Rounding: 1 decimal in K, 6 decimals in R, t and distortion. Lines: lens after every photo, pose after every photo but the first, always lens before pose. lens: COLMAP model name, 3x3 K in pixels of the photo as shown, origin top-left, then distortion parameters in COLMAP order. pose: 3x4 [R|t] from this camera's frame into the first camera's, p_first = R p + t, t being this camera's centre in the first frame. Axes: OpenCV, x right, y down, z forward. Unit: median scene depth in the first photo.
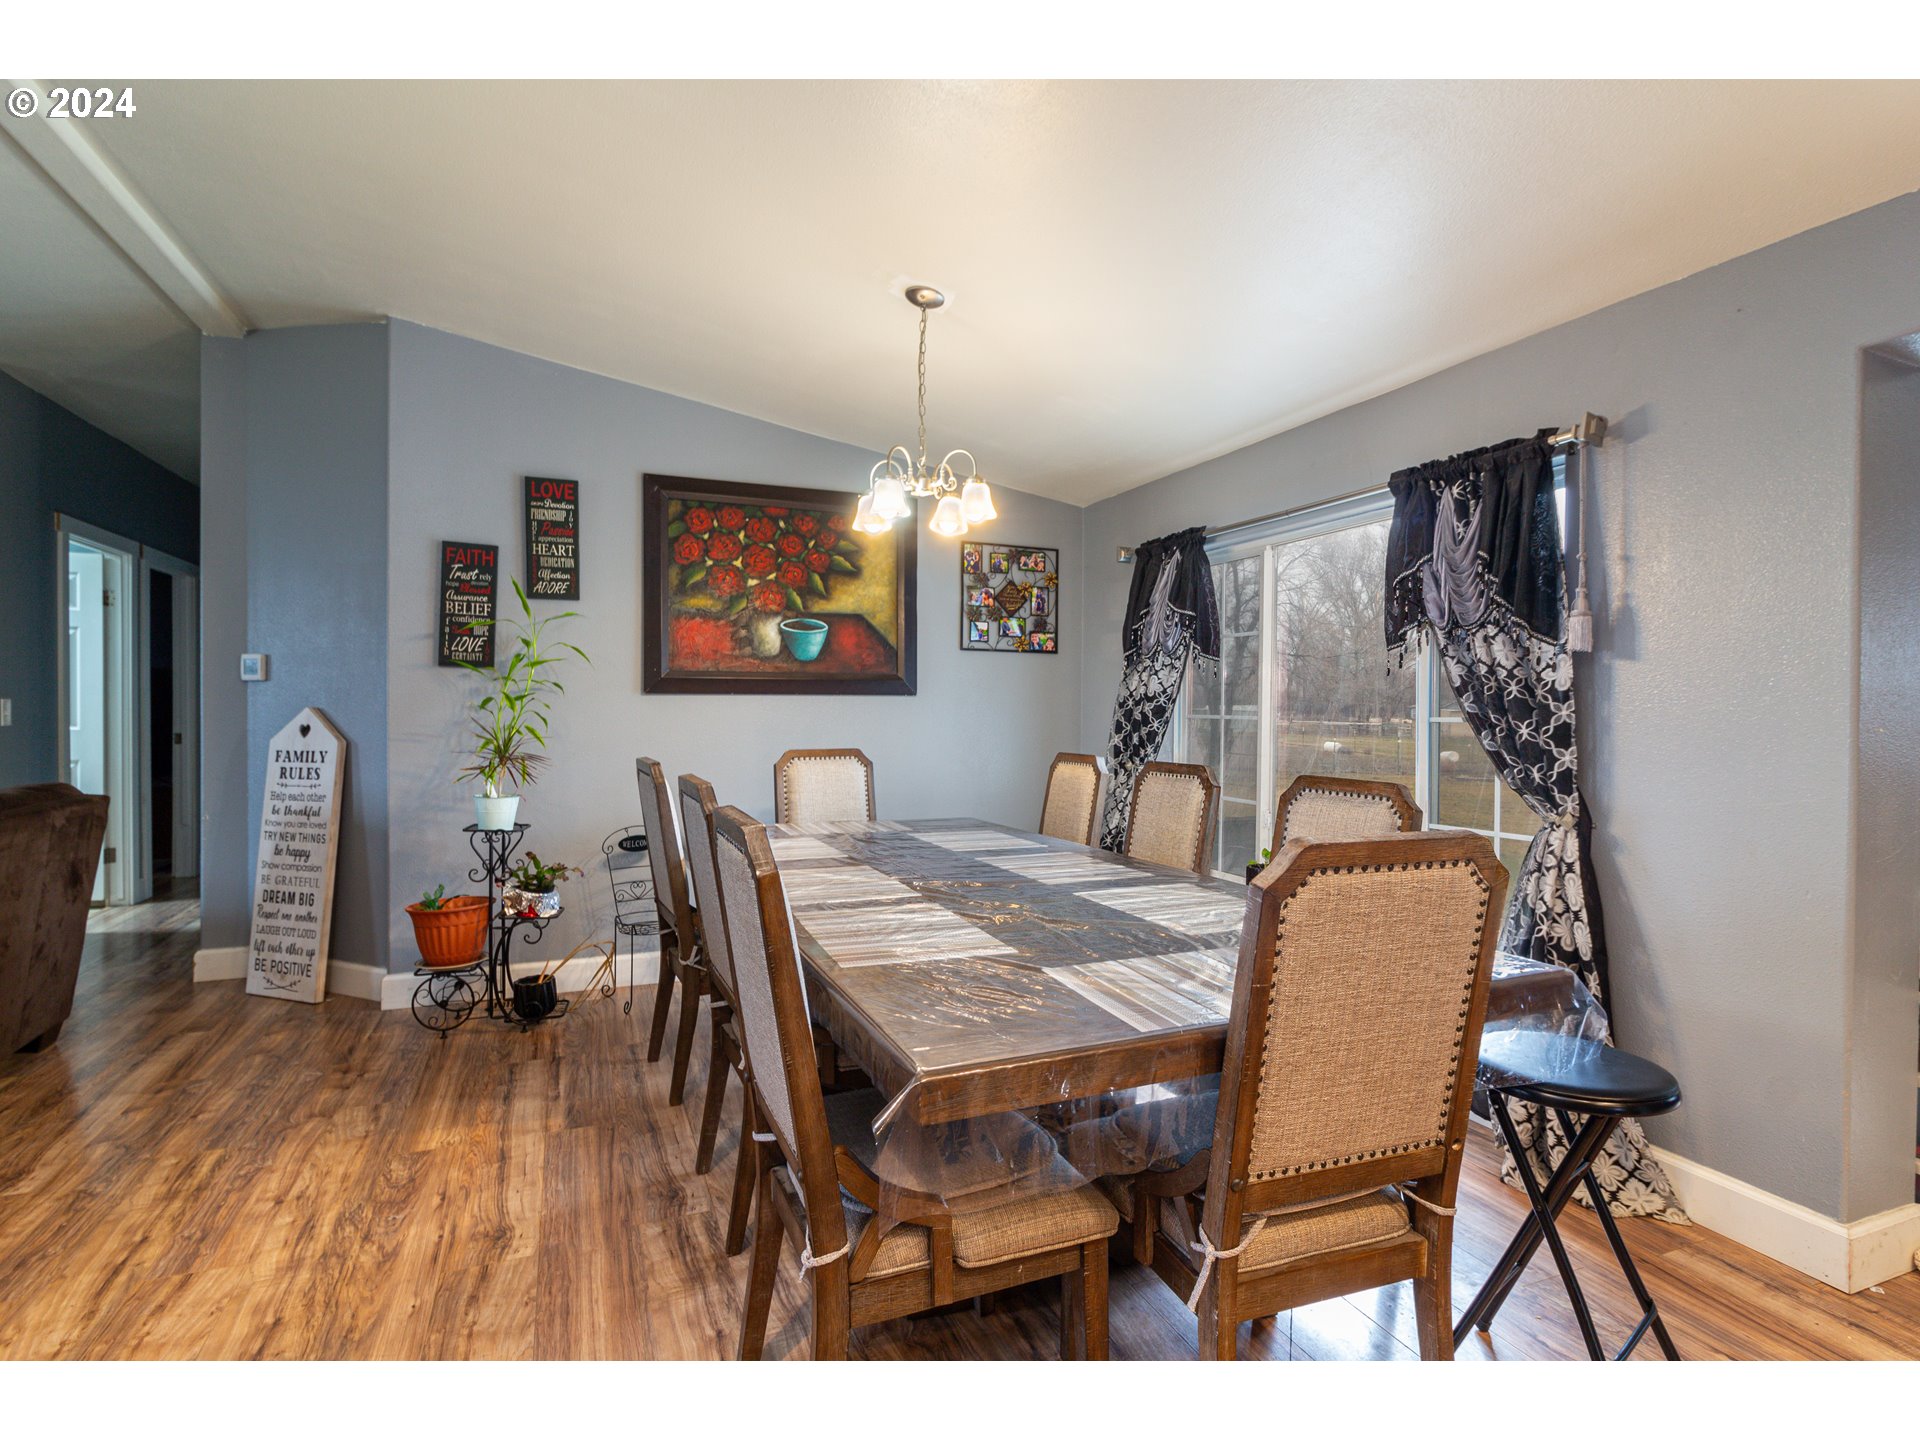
lens RADIAL K [[962.8, 0, 971.3], [0, 962.8, 723.5], [0, 0, 1]] dist [-0.003232, 0.000173]
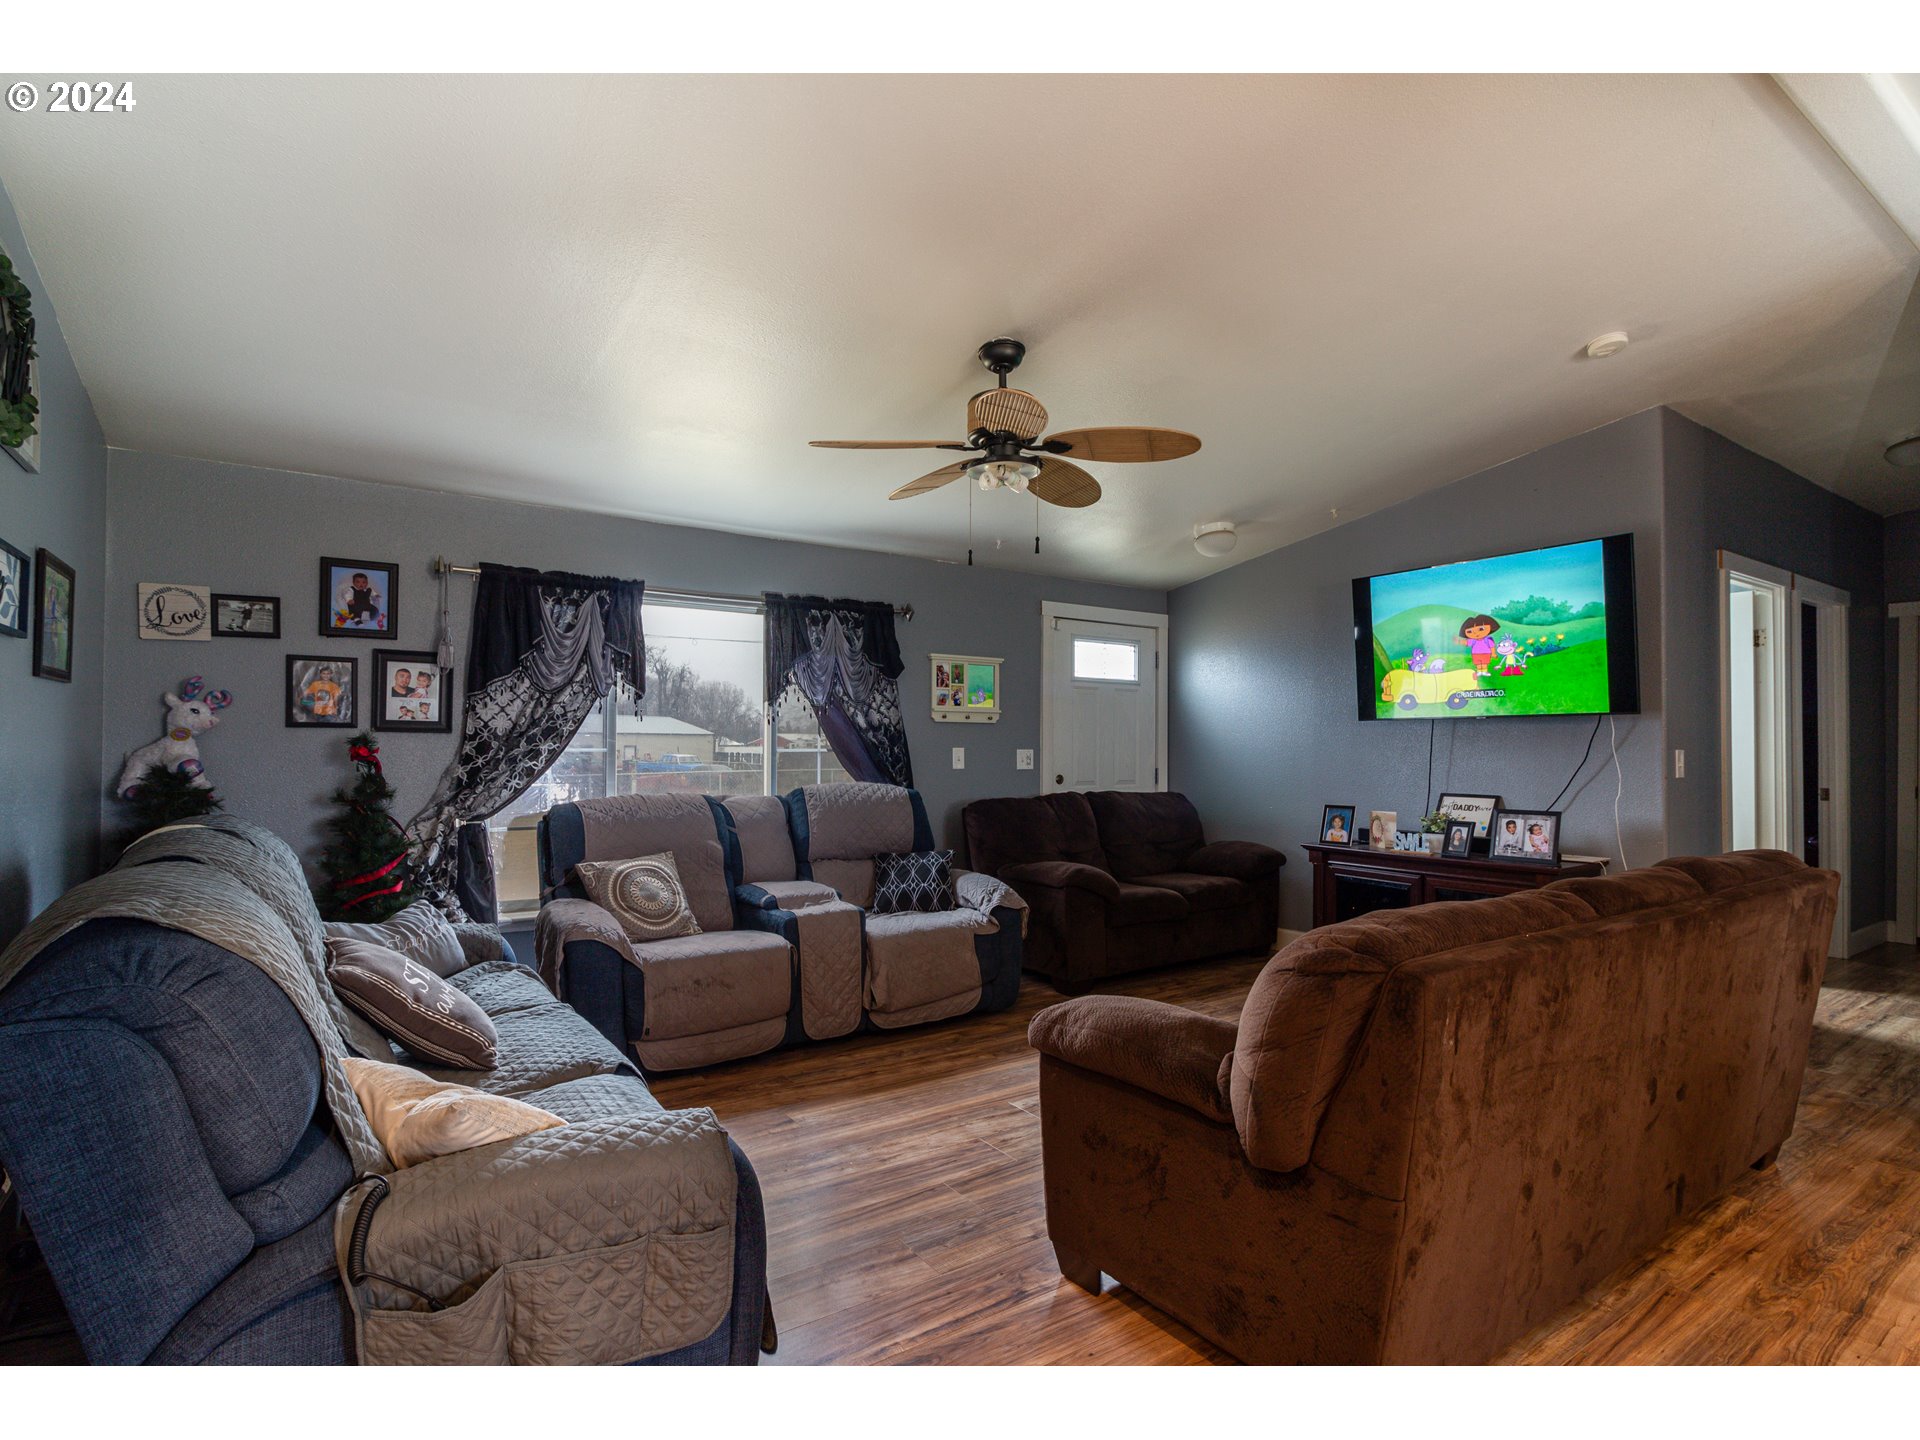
lens RADIAL K [[962.8, 0, 971.3], [0, 962.8, 723.5], [0, 0, 1]] dist [-0.003232, 0.000173]
pose [[0.209787, -0.028805, -0.977323, -0.247394], [-0.020577, 0.999214, -0.033867, -0.005606], [0.977531, 0.027215, 0.209029, 0.119824]]
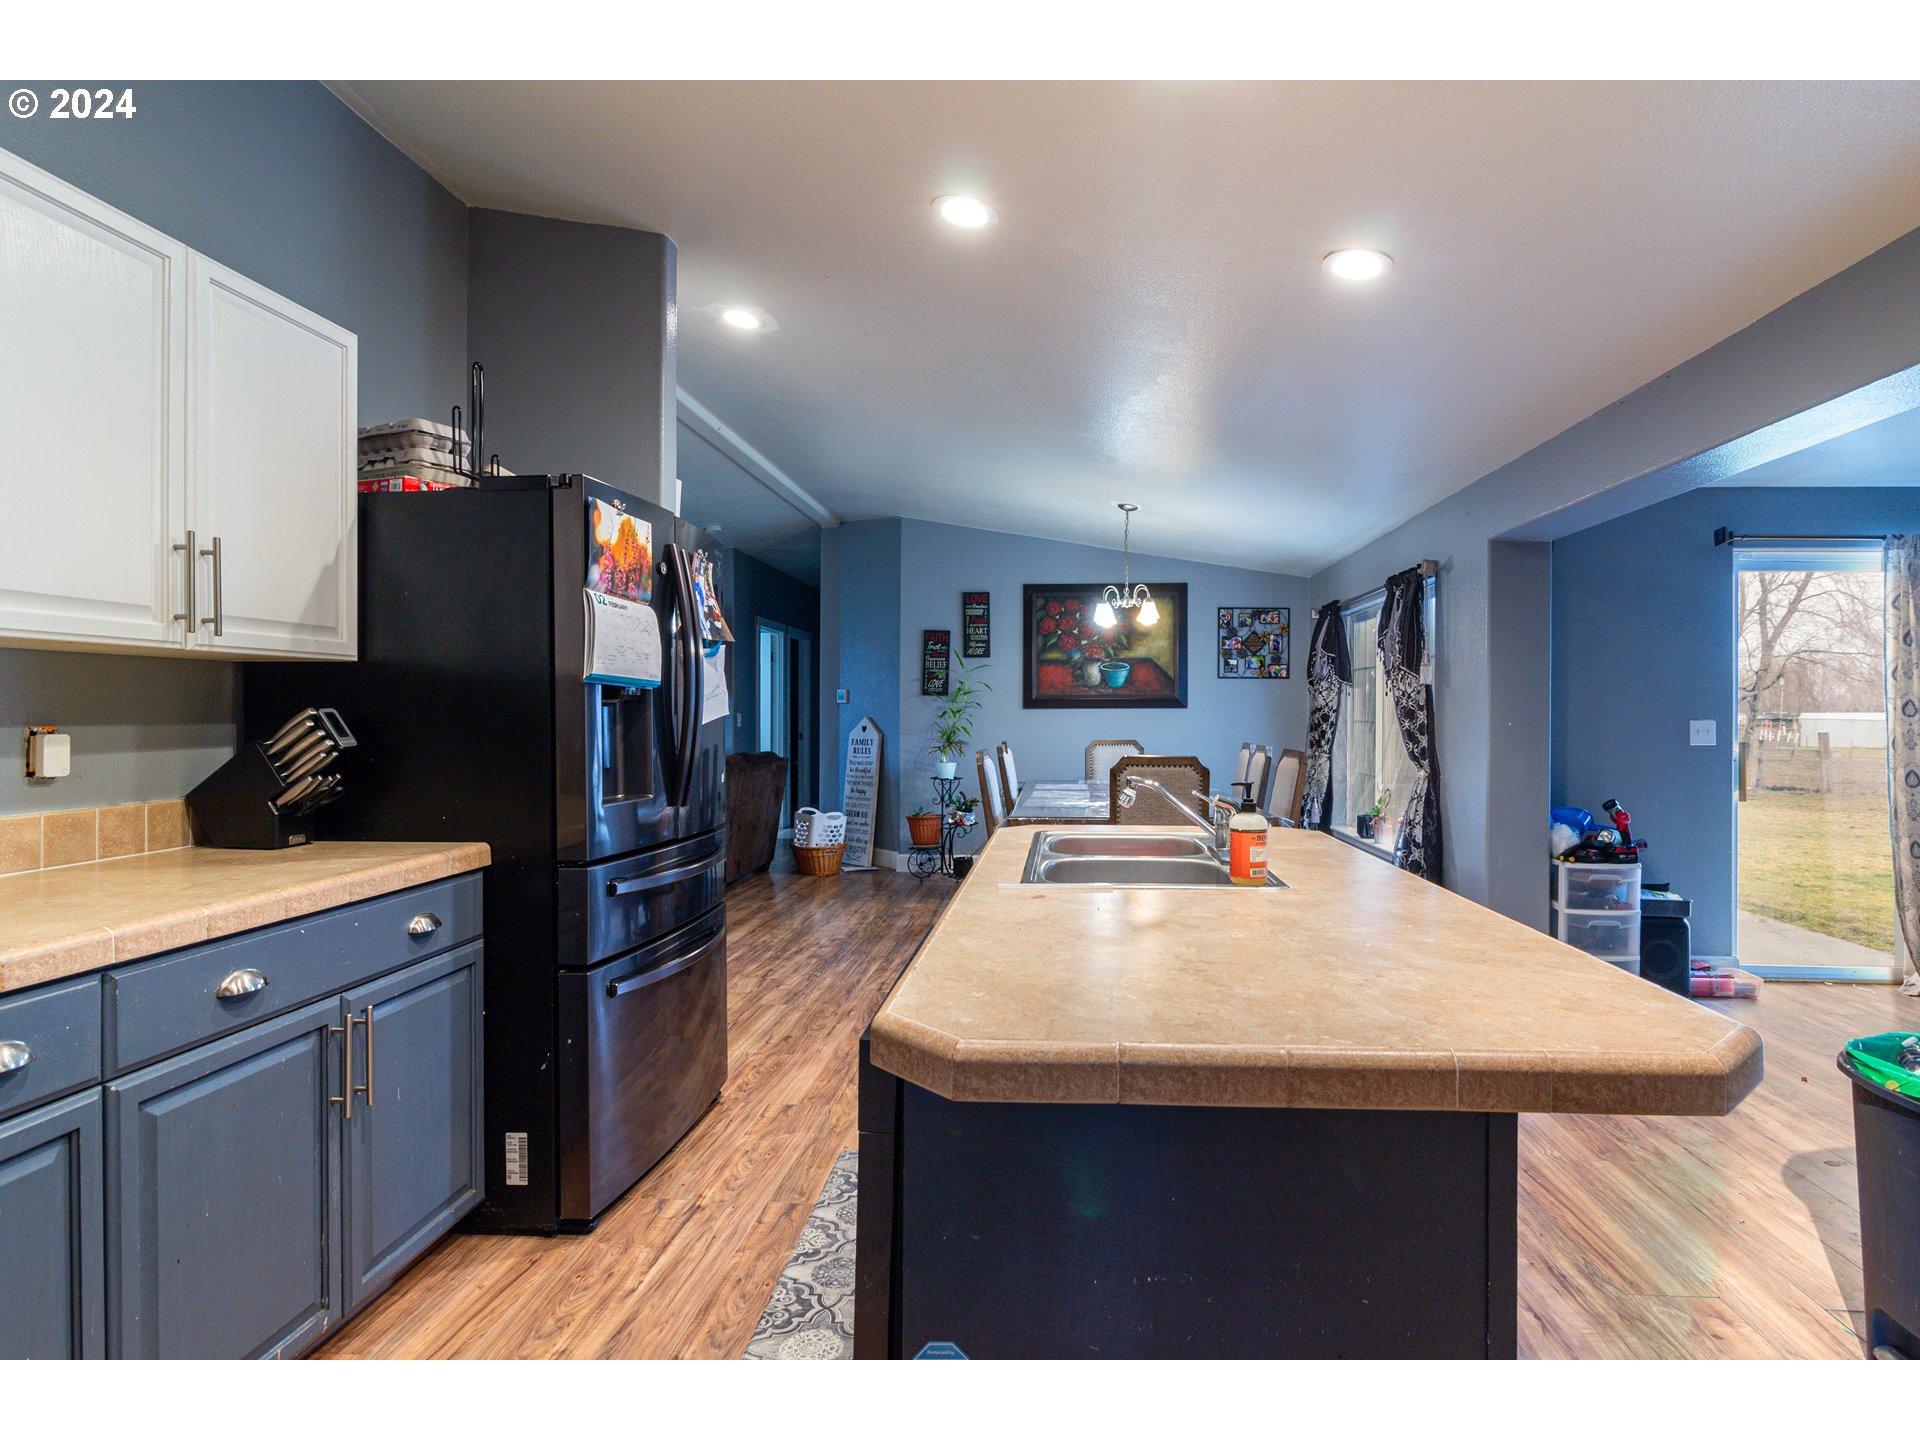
lens RADIAL K [[962.8, 0, 971.3], [0, 962.8, 723.5], [0, 0, 1]] dist [-0.003232, 0.000173]
pose [[0.881239, -0.000229, -0.472671, 0.426910], [-0.004480, 0.999951, -0.008837, 0.013086], [0.472650, 0.009905, 0.881195, -0.626652]]
